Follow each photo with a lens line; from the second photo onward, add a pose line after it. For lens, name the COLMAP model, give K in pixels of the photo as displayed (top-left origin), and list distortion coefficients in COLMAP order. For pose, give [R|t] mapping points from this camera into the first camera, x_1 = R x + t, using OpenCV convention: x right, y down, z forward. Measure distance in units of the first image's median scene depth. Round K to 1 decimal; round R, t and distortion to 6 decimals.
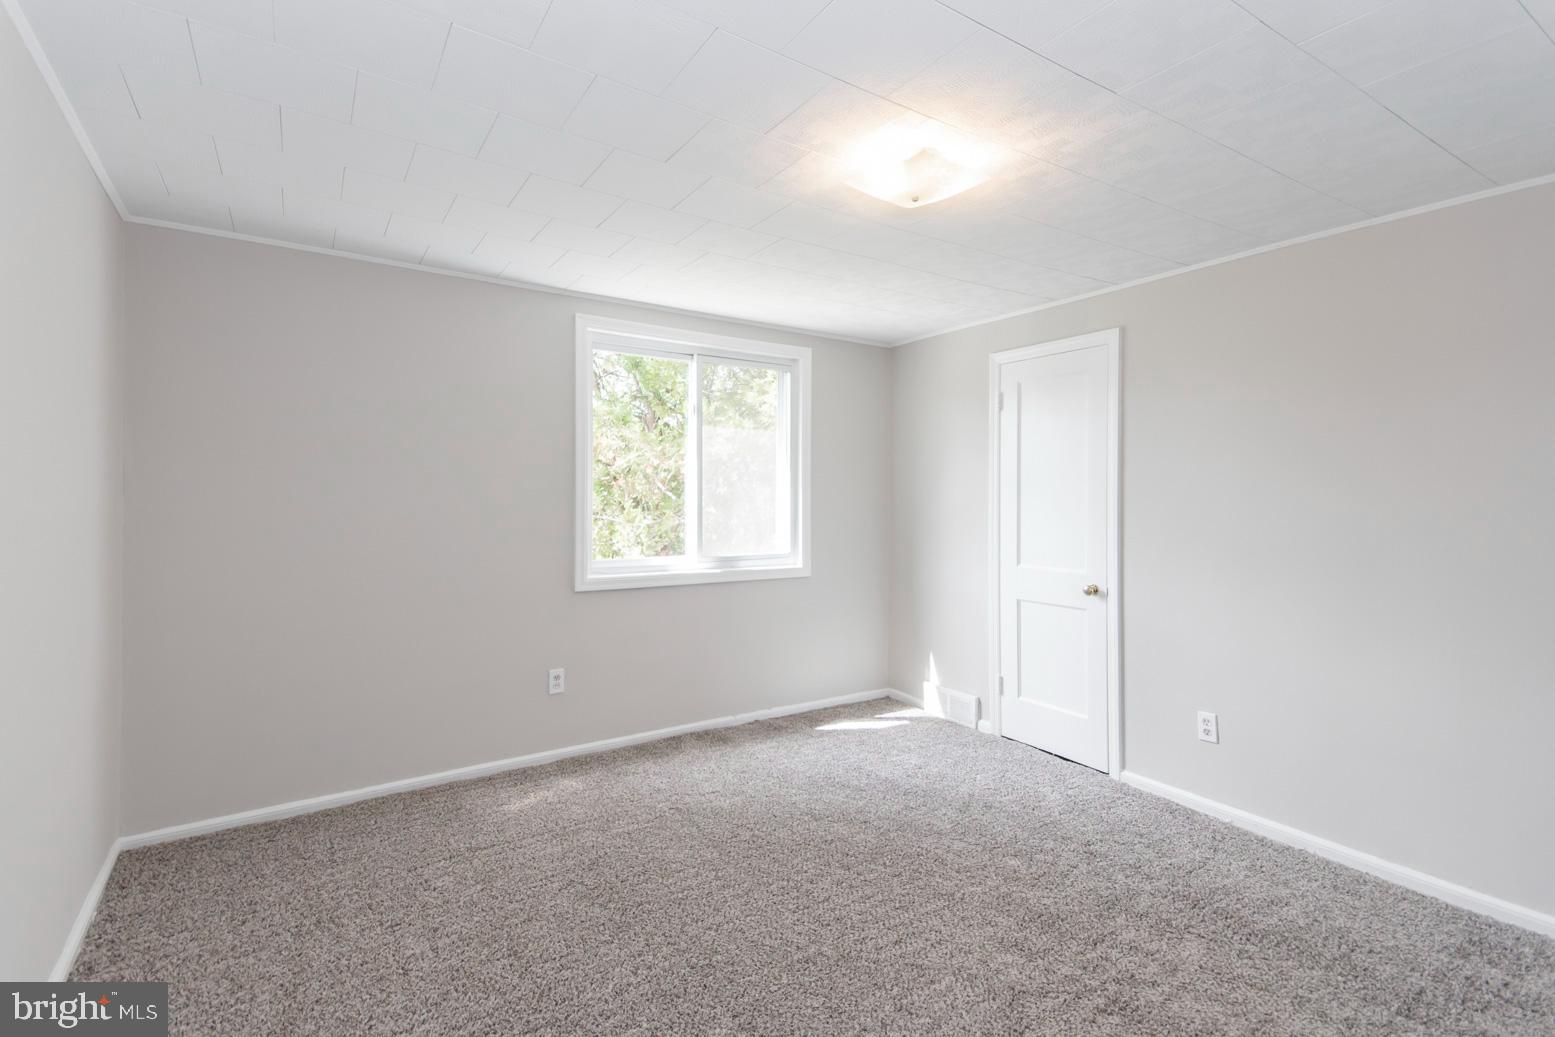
lens RADIAL K [[711.4, 0, 769.7], [0, 711.4, 507.1], [0, 0, 1]] dist [0.065545, -0.020778]
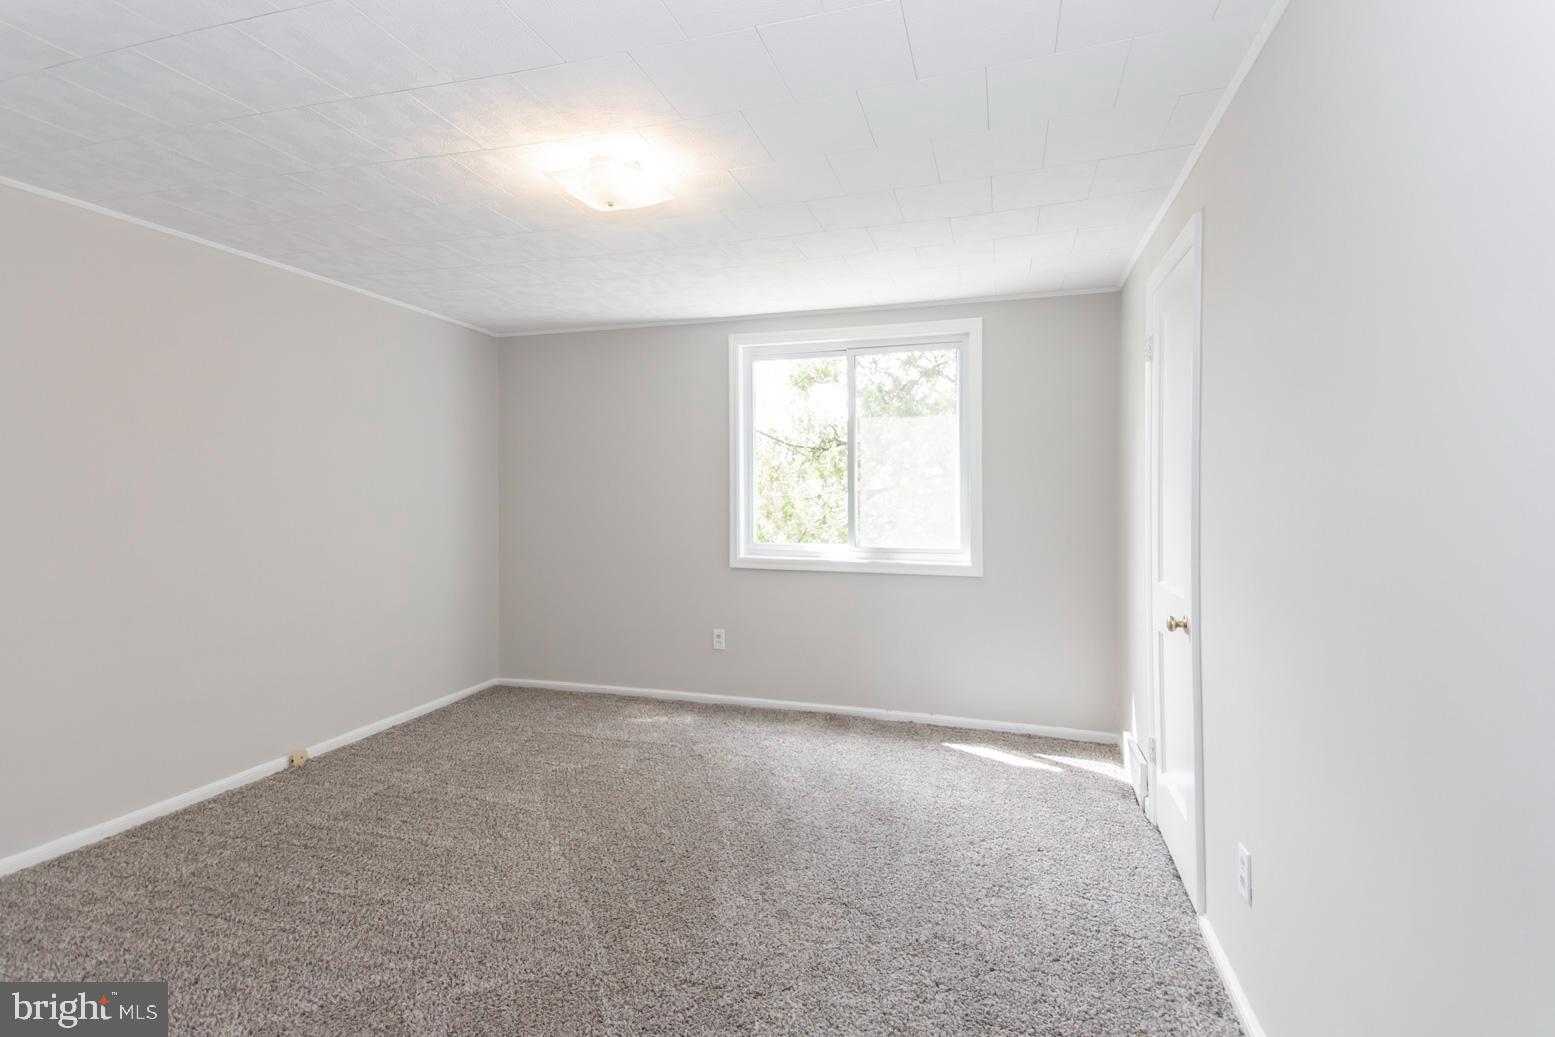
lens RADIAL K [[711.4, 0, 782.4], [0, 711.4, 504.0], [0, 0, 1]] dist [0.065545, -0.020778]
pose [[0.645562, 0.004957, -0.763692, 0.623980], [-0.004738, 0.999986, 0.002487, 0.007182], [0.763693, 0.002013, 0.645576, 0.263862]]
